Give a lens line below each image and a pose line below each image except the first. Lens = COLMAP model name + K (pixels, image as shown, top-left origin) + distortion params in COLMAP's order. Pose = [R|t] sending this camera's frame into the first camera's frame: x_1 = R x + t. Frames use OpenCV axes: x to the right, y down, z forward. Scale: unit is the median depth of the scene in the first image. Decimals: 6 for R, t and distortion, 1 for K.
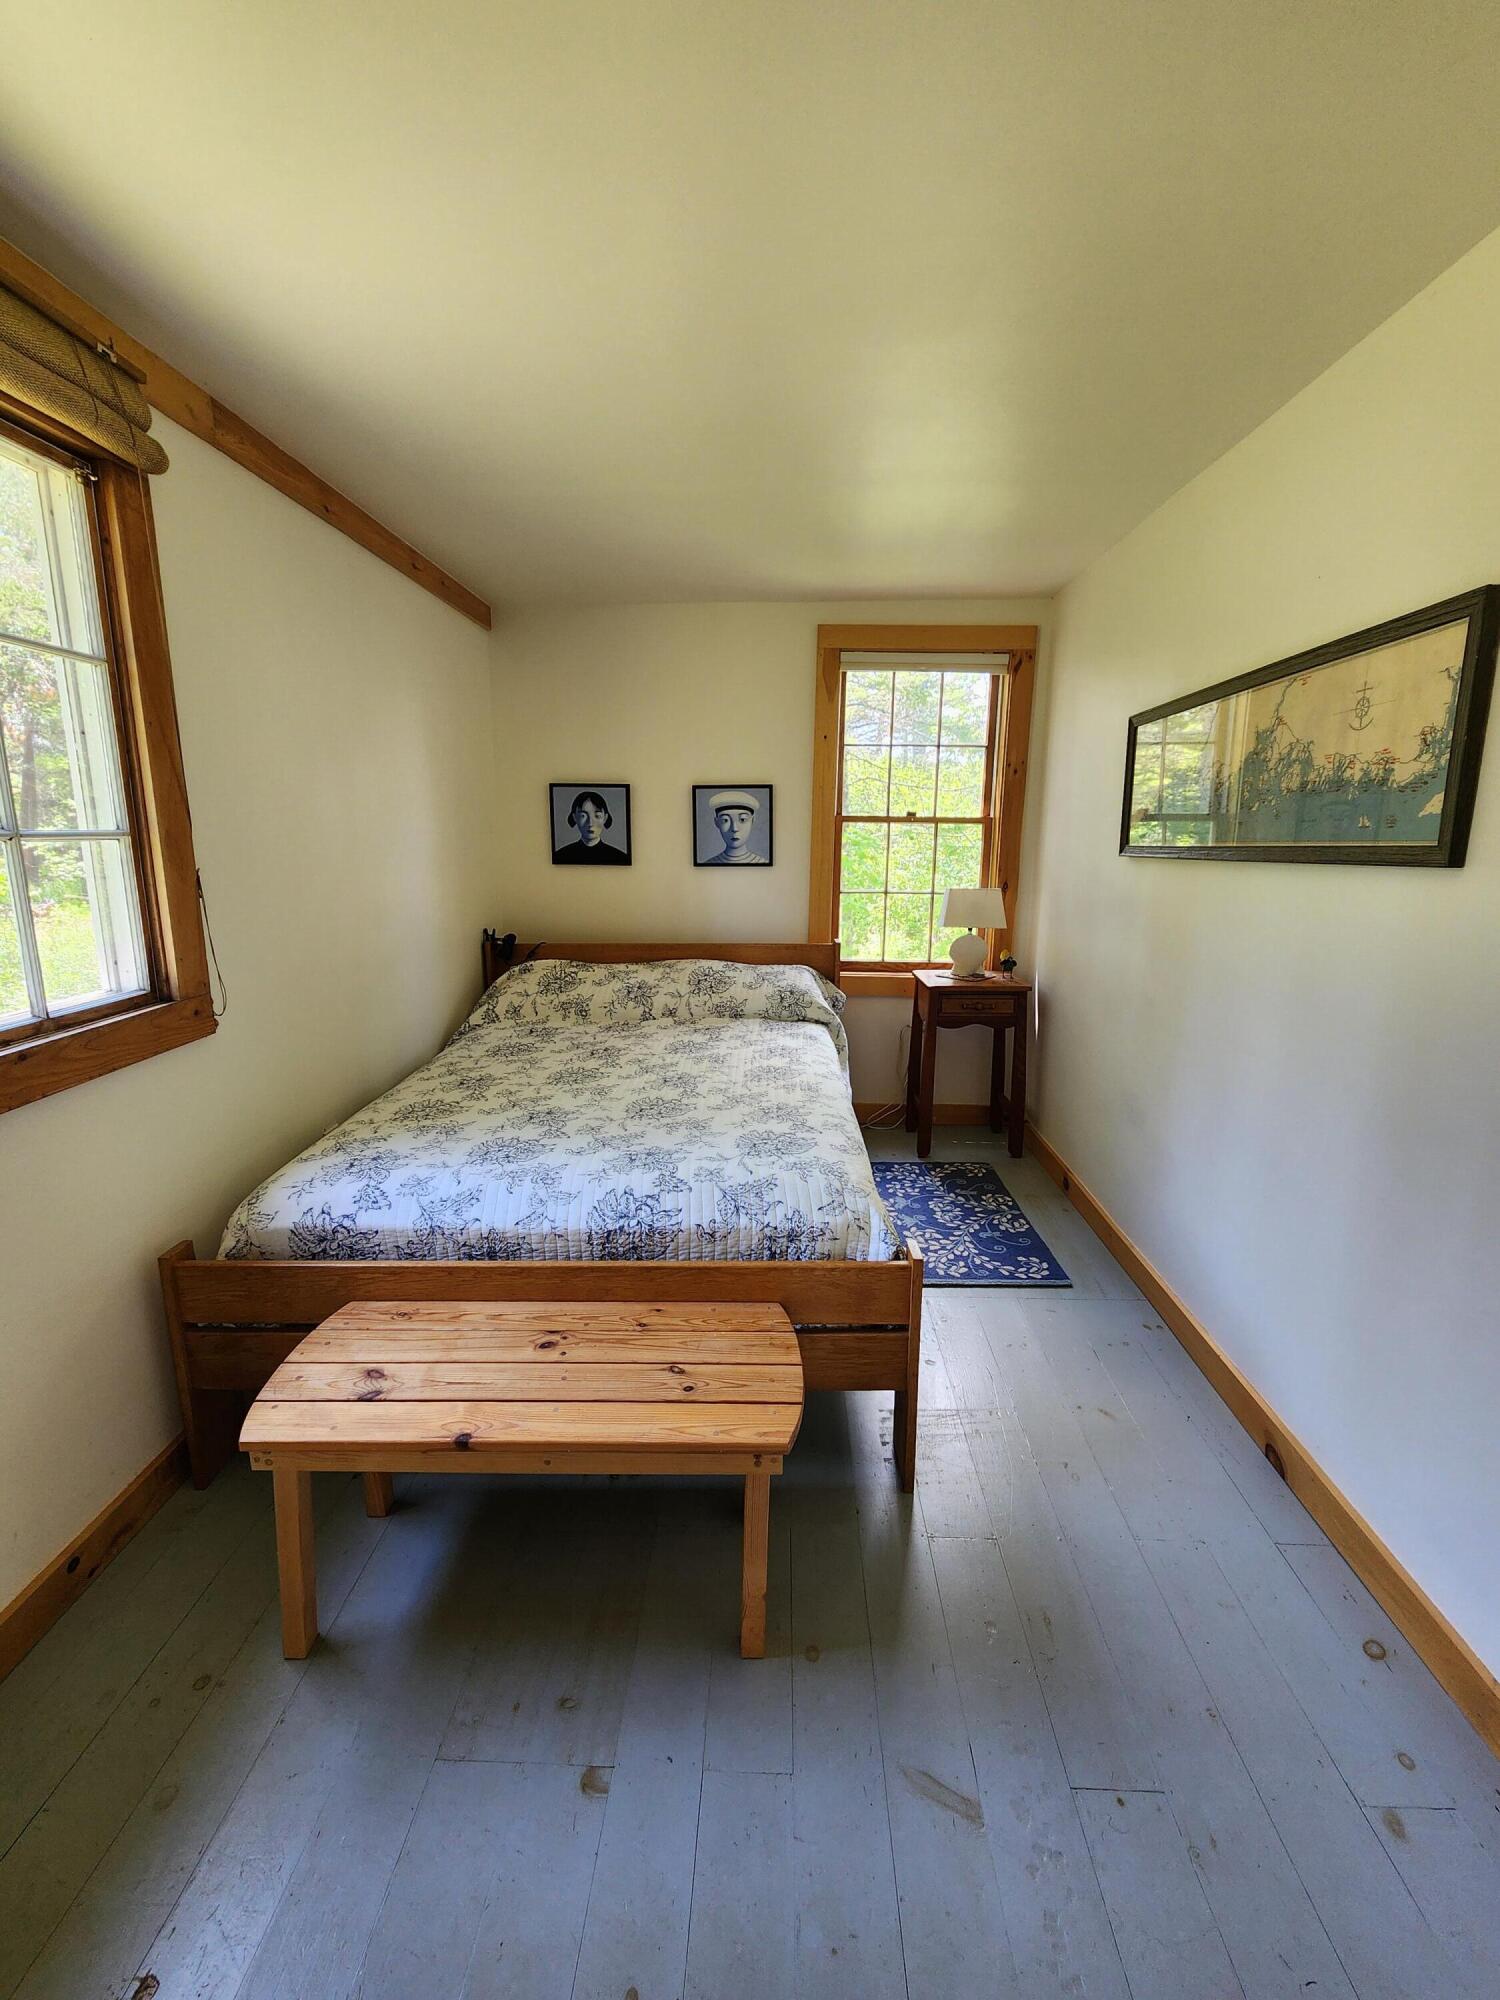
lens RADIAL K [[819.5, 0, 751.8], [0, 819.5, 991.9], [0, 0, 1]] dist [-0.002074, -0.000814]
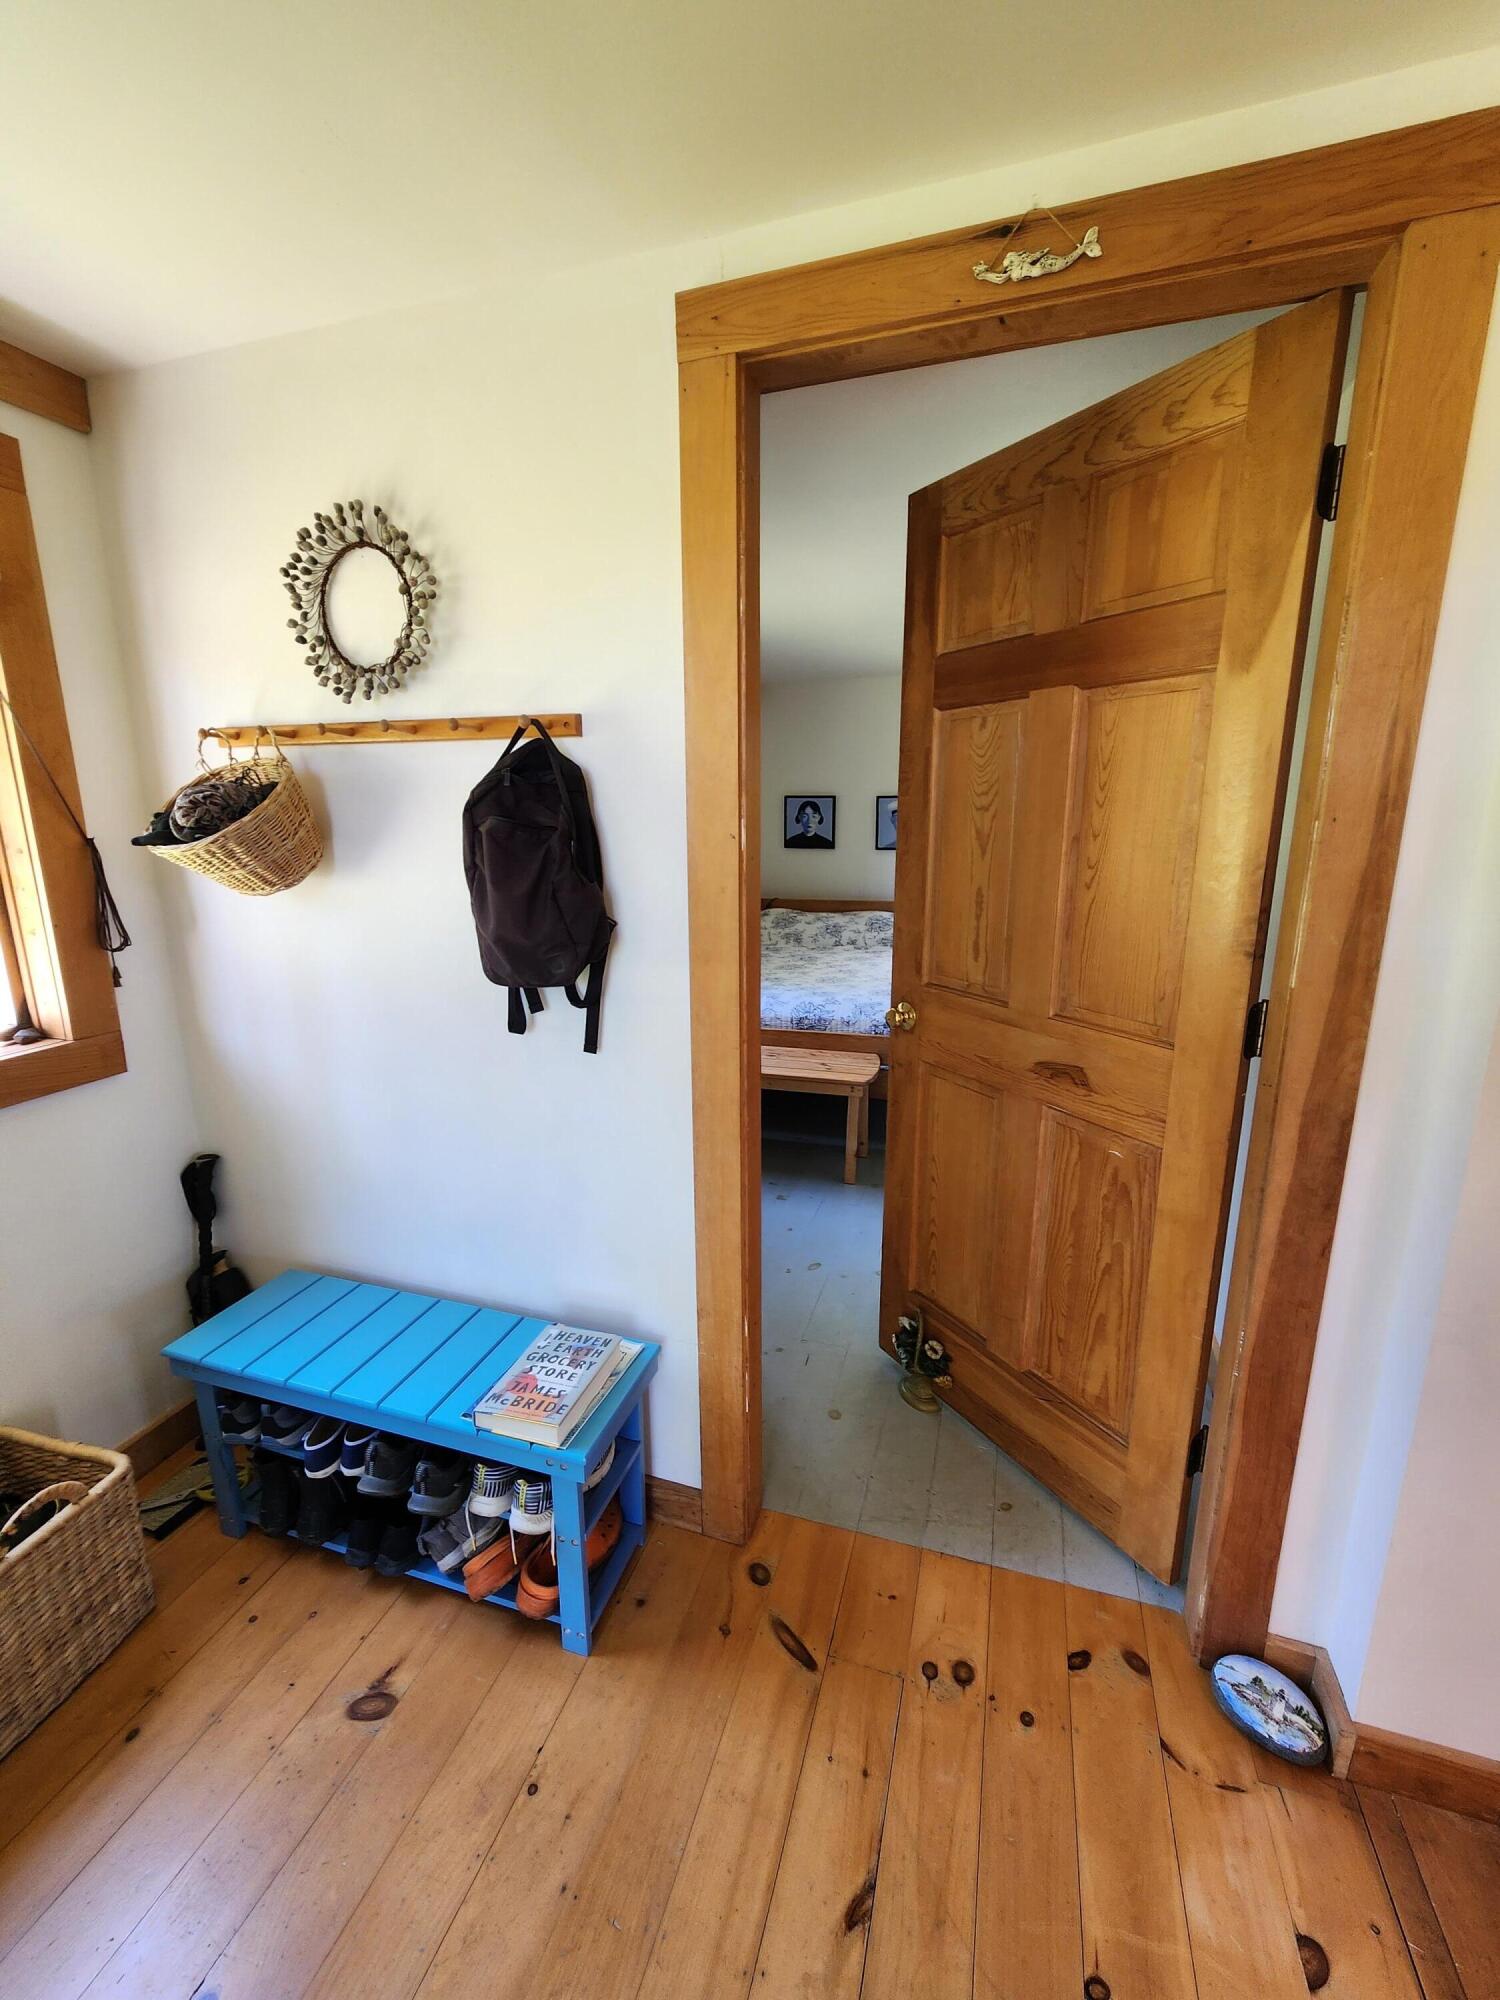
lens RADIAL K [[819.5, 0, 750.4], [0, 819.5, 1007.7], [0, 0, 1]] dist [-0.002074, -0.000814]
pose [[0.961002, 0.054186, -0.271180, 0.143811], [-0.045683, 0.998249, 0.037574, 0.098729], [0.272741, -0.023720, 0.961795, -0.563160]]
